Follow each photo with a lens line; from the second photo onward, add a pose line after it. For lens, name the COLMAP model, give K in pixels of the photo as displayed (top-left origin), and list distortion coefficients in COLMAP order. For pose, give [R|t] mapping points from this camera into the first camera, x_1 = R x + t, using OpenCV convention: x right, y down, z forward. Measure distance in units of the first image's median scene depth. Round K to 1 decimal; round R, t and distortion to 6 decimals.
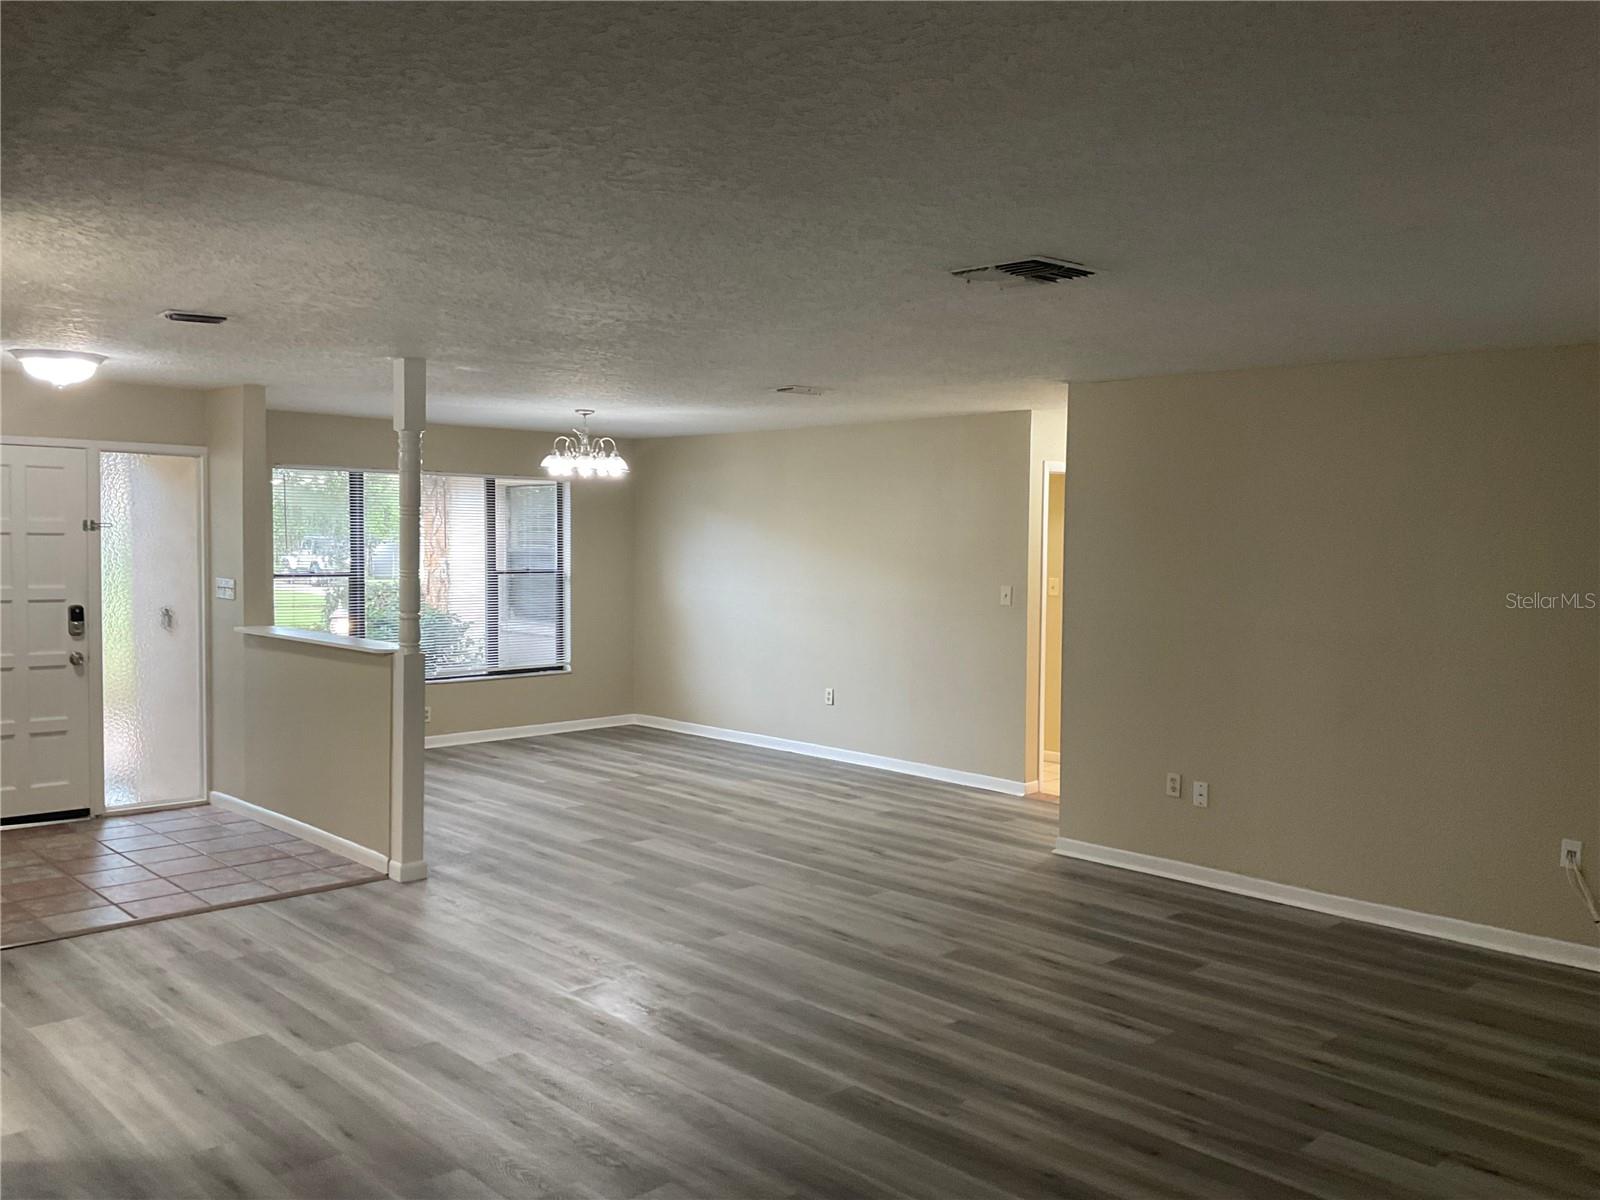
lens RADIAL K [[1316.2, 0, 797.2], [0, 1316.2, 593.1], [0, 0, 1]] dist [0.039865, -0.080053]
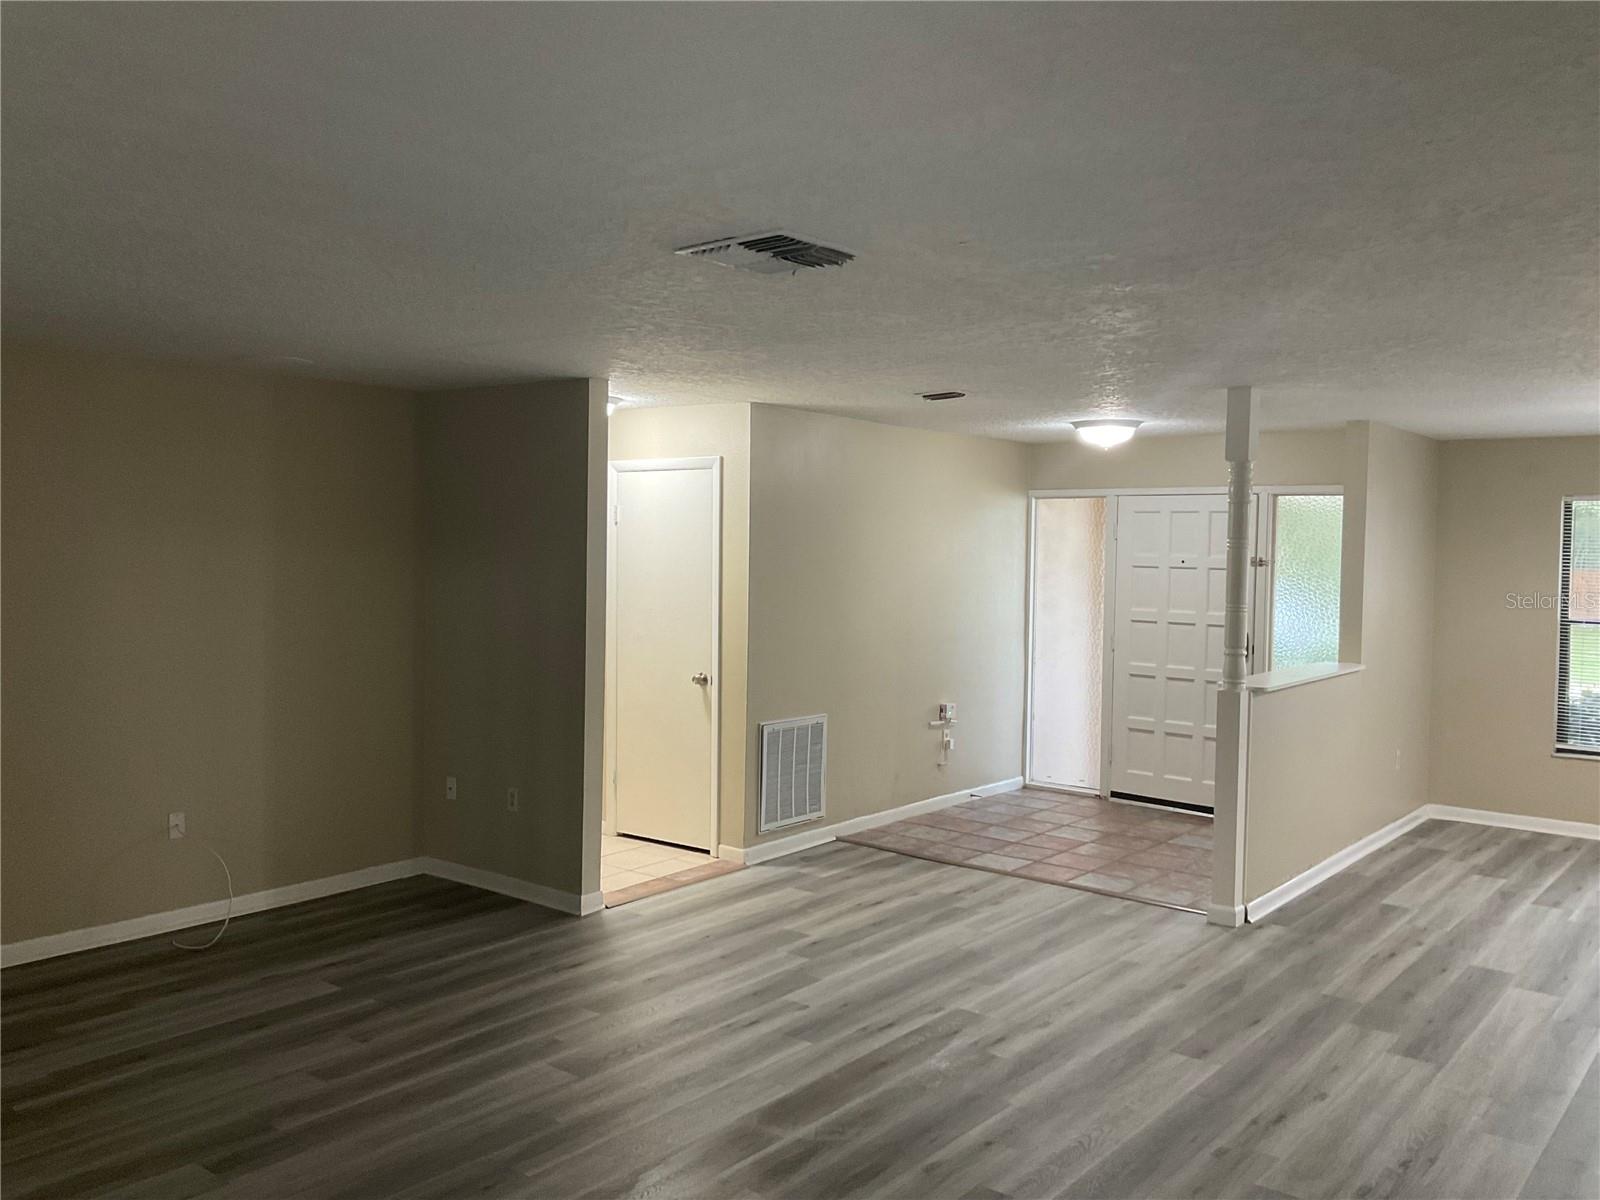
lens RADIAL K [[1316.2, 0, 800.2], [0, 1316.2, 593.3], [0, 0, 1]] dist [0.039865, -0.080053]
pose [[0.119845, 0.023426, -0.992516, 0.757268], [-0.063040, 0.997884, 0.015941, -0.025692], [0.990789, 0.060657, 0.121068, 0.675091]]
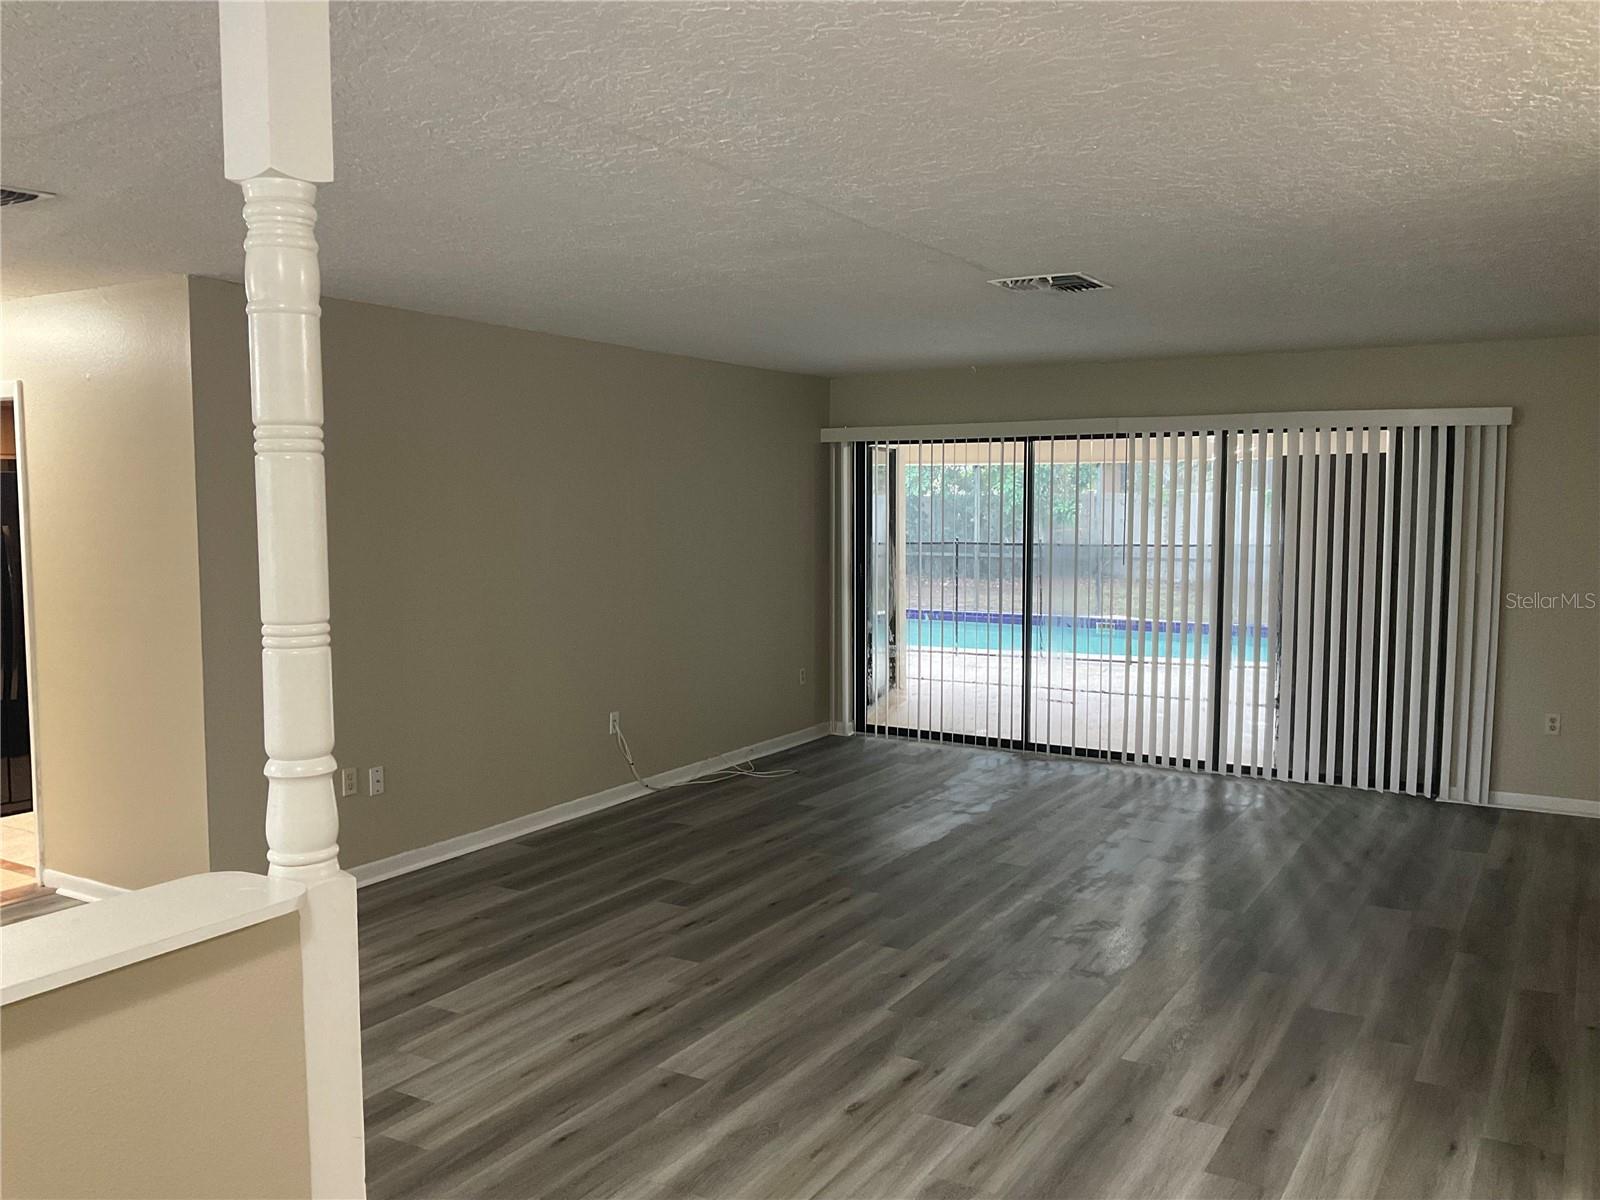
lens RADIAL K [[1316.2, 0, 792.9], [0, 1316.2, 594.2], [0, 0, 1]] dist [0.039865, -0.080053]
pose [[-0.245065, -0.089183, 0.965396, -0.757859], [0.050338, 0.993247, 0.104534, -0.064812], [-0.968199, 0.074213, -0.238921, 1.147866]]
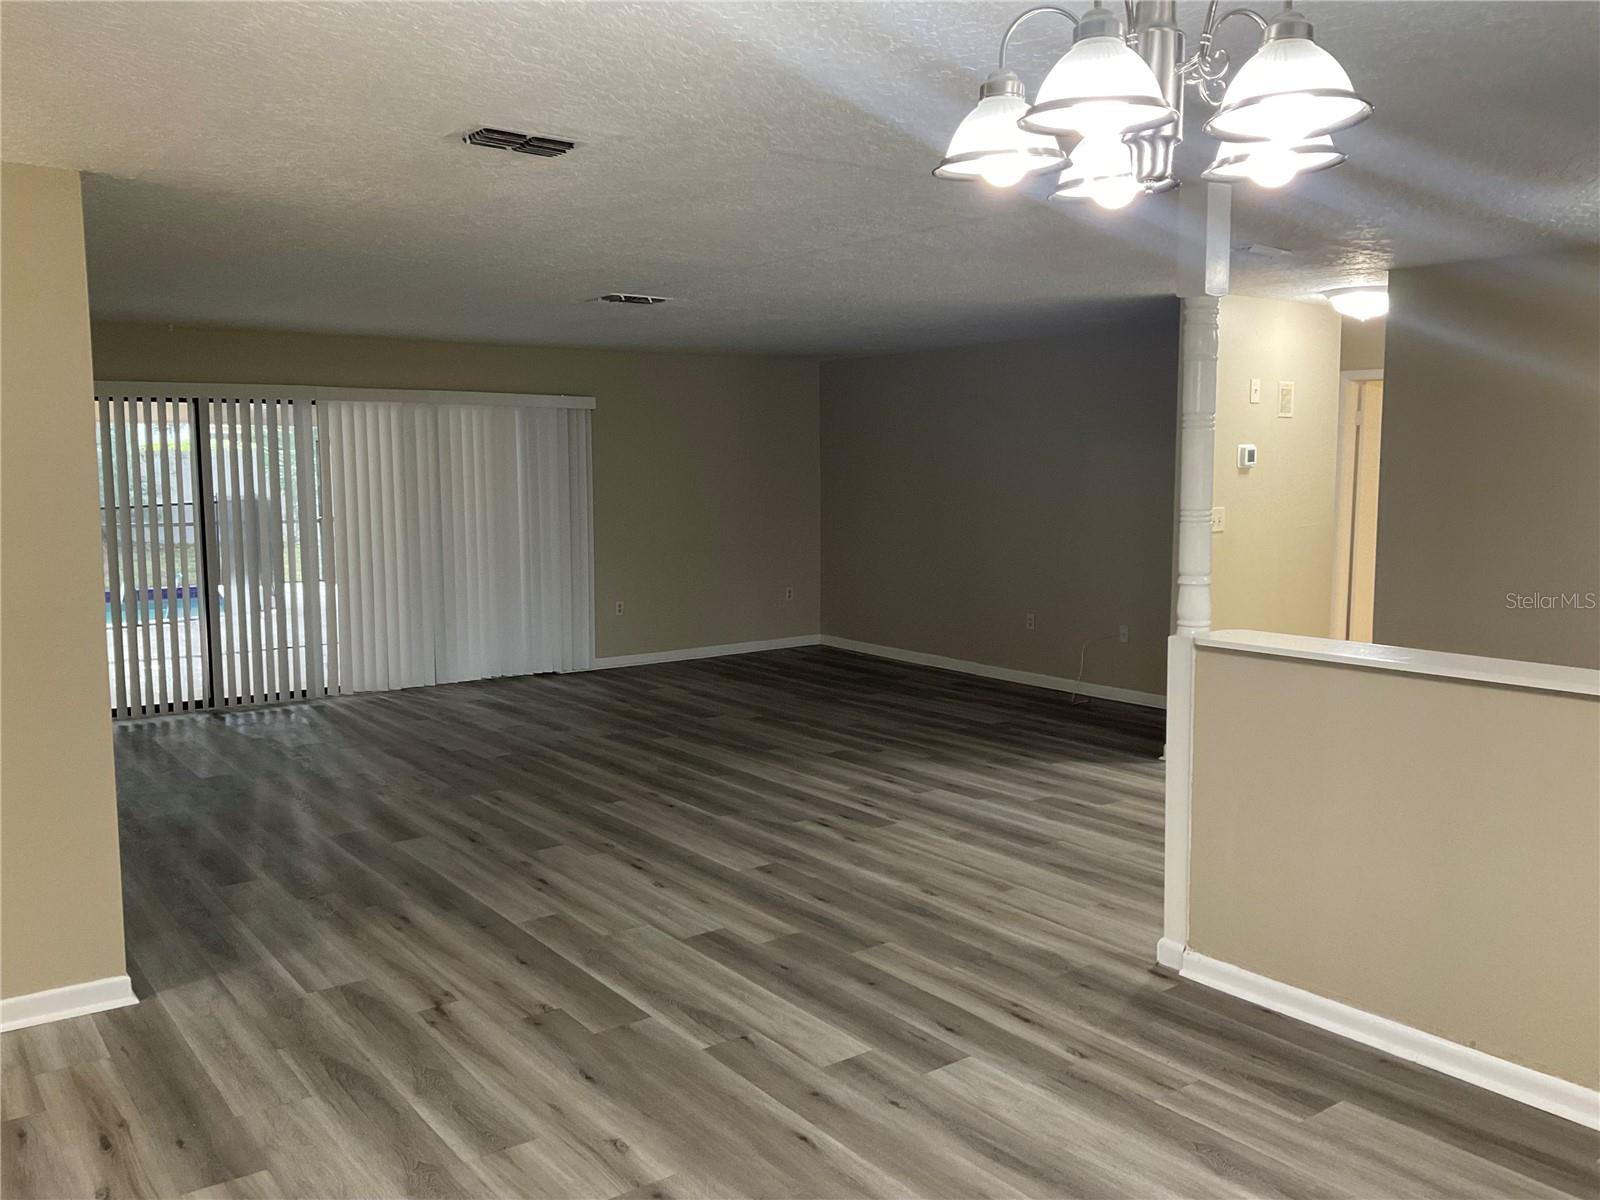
lens RADIAL K [[1316.2, 0, 807.3], [0, 1316.2, 610.2], [0, 0, 1]] dist [0.039865, -0.080053]
pose [[-0.991150, -0.027241, 0.129921, -0.223811], [-0.005141, 0.985861, 0.167485, -0.094095], [-0.132646, 0.165335, -0.977276, 2.011913]]
